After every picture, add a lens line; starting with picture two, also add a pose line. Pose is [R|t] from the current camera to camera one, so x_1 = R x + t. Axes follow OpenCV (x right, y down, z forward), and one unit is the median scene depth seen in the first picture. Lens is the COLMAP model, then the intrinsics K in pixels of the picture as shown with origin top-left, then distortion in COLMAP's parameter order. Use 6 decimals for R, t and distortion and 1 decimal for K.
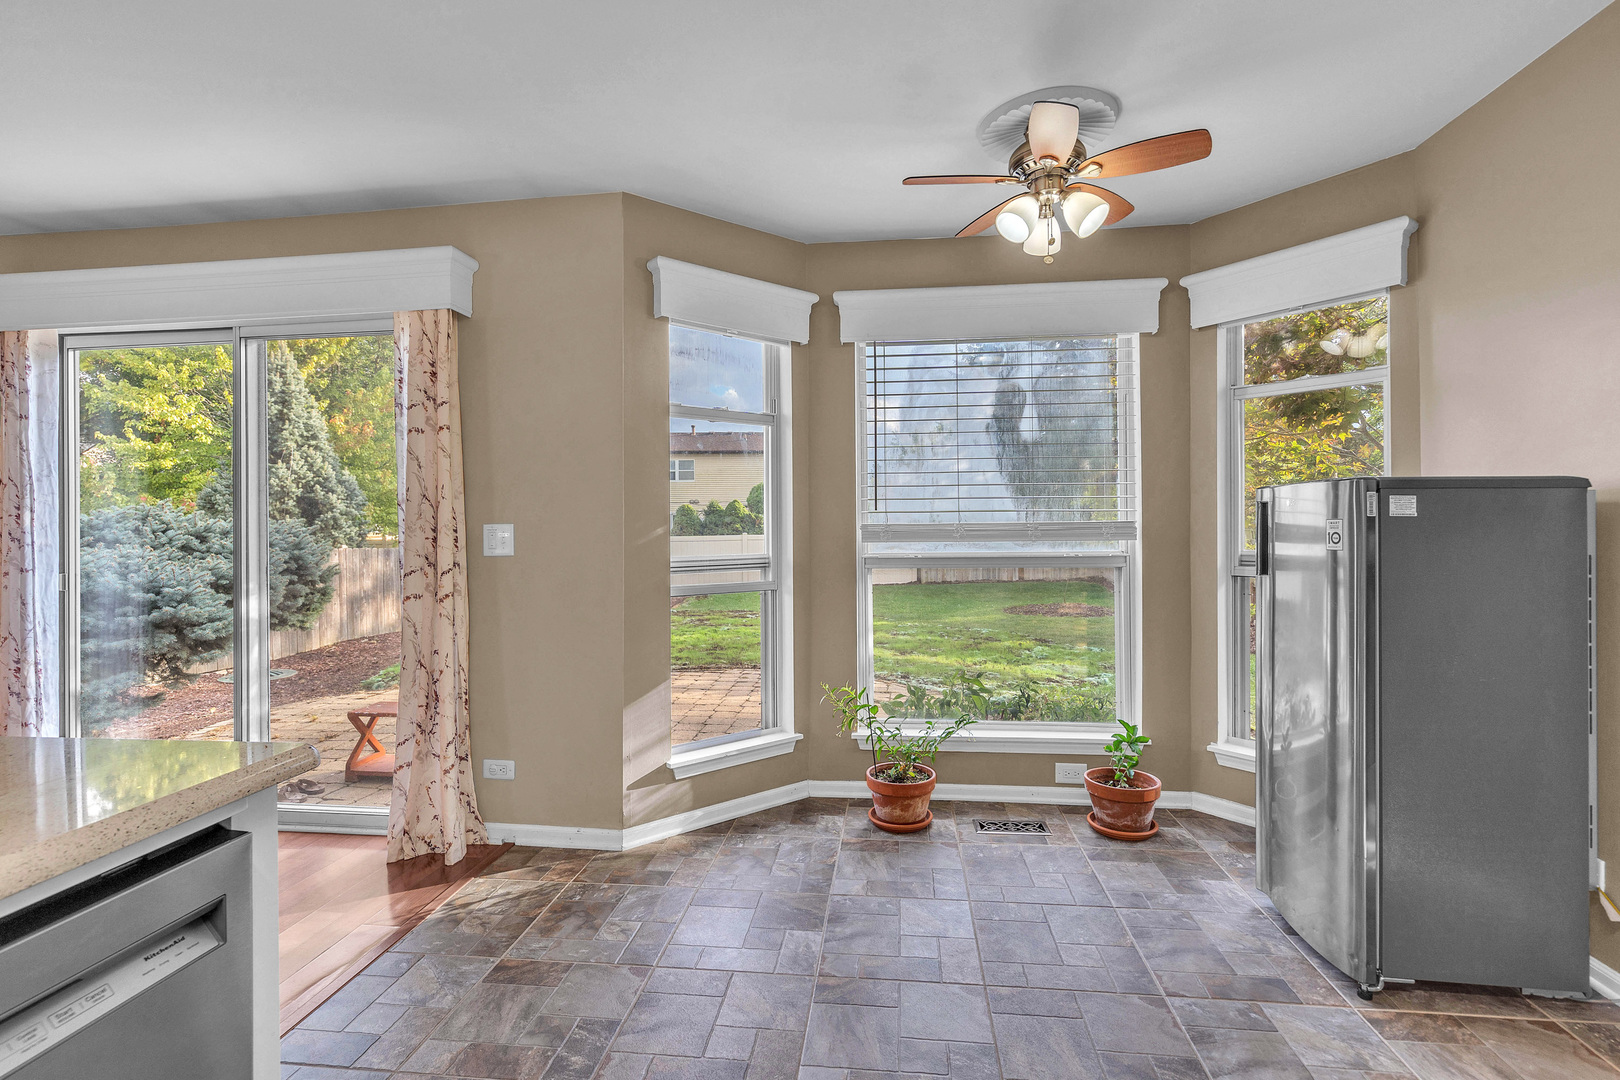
lens RADIAL K [[751.7, 0, 814.9], [0, 751.7, 532.2], [0, 0, 1]] dist [-0.001036, 0.000939]
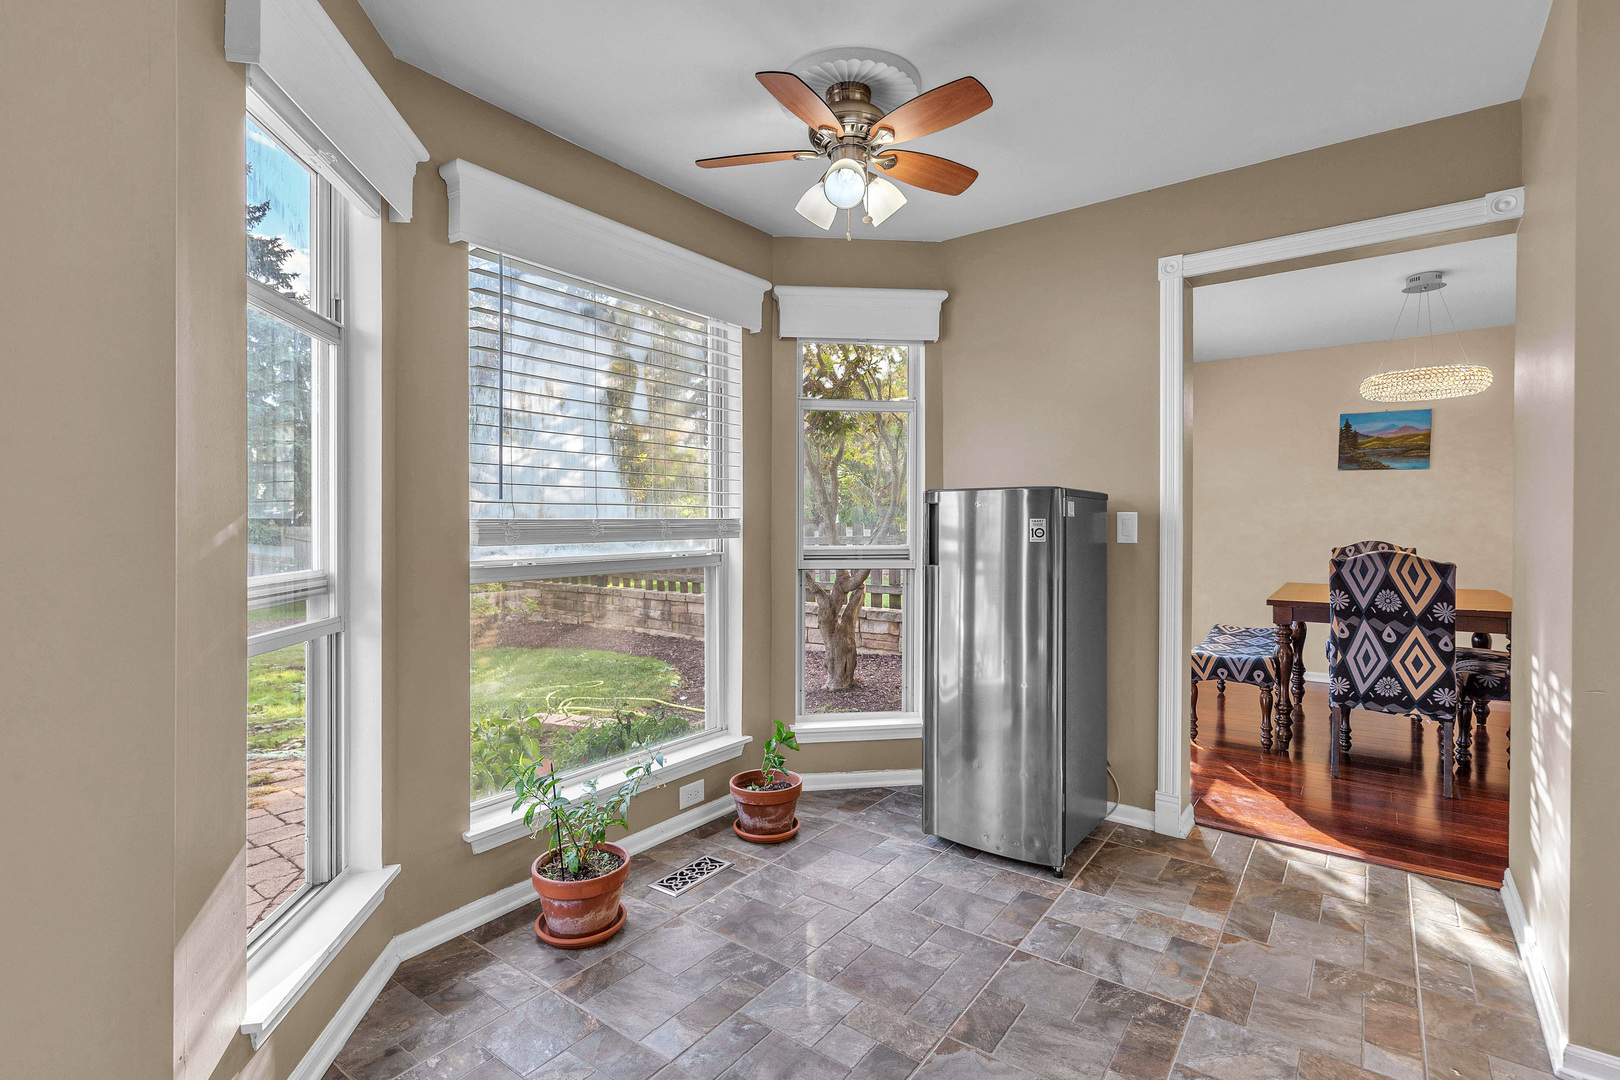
lens RADIAL K [[751.7, 0, 814.9], [0, 751.7, 532.2], [0, 0, 1]] dist [-0.001036, 0.000939]
pose [[0.507371, -0.004754, 0.861715, -0.387240], [0.005797, 0.999981, 0.002104, 0.001599], [-0.861708, 0.003928, 0.507388, 0.424415]]
